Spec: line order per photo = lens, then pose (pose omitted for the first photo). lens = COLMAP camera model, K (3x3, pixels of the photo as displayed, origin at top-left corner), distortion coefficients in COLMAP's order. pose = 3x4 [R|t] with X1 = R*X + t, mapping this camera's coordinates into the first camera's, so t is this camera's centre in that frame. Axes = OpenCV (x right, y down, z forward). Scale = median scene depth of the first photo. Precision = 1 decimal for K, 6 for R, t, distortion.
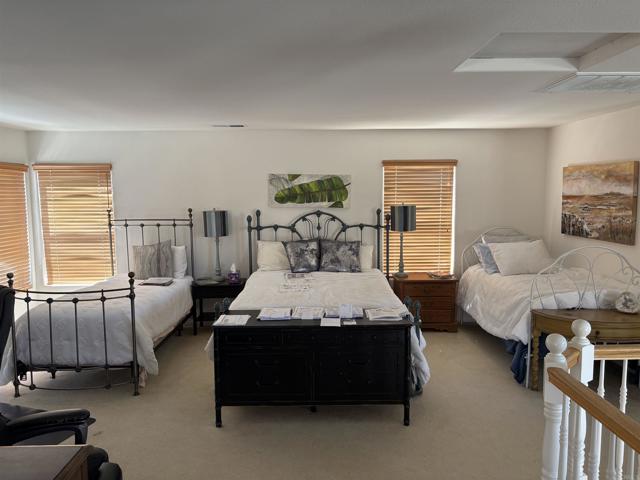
lens RADIAL K [[479.5, 0, 317.3], [0, 479.5, 241.9], [0, 0, 1]] dist [0.033433, -0.024856]
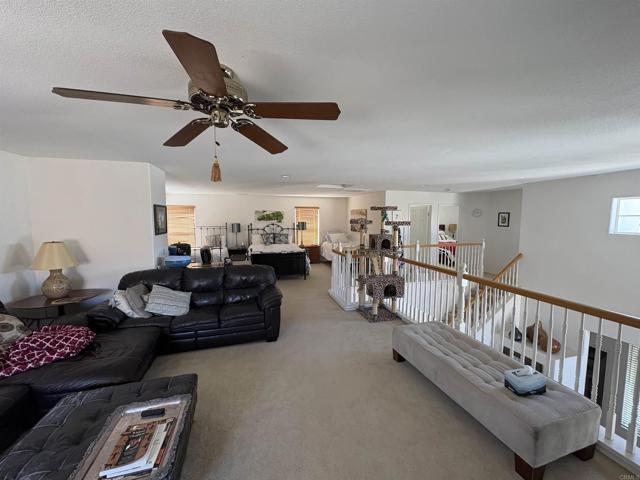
lens RADIAL K [[256.4, 0, 322.2], [0, 256.4, 240.5], [0, 0, 1]] dist [0.002478, 0.000003]
pose [[0.964157, -0.013940, 0.264965, -0.124049], [0.018094, 0.999749, -0.013243, 0.063199], [-0.264714, 0.017562, 0.964167, -0.565768]]
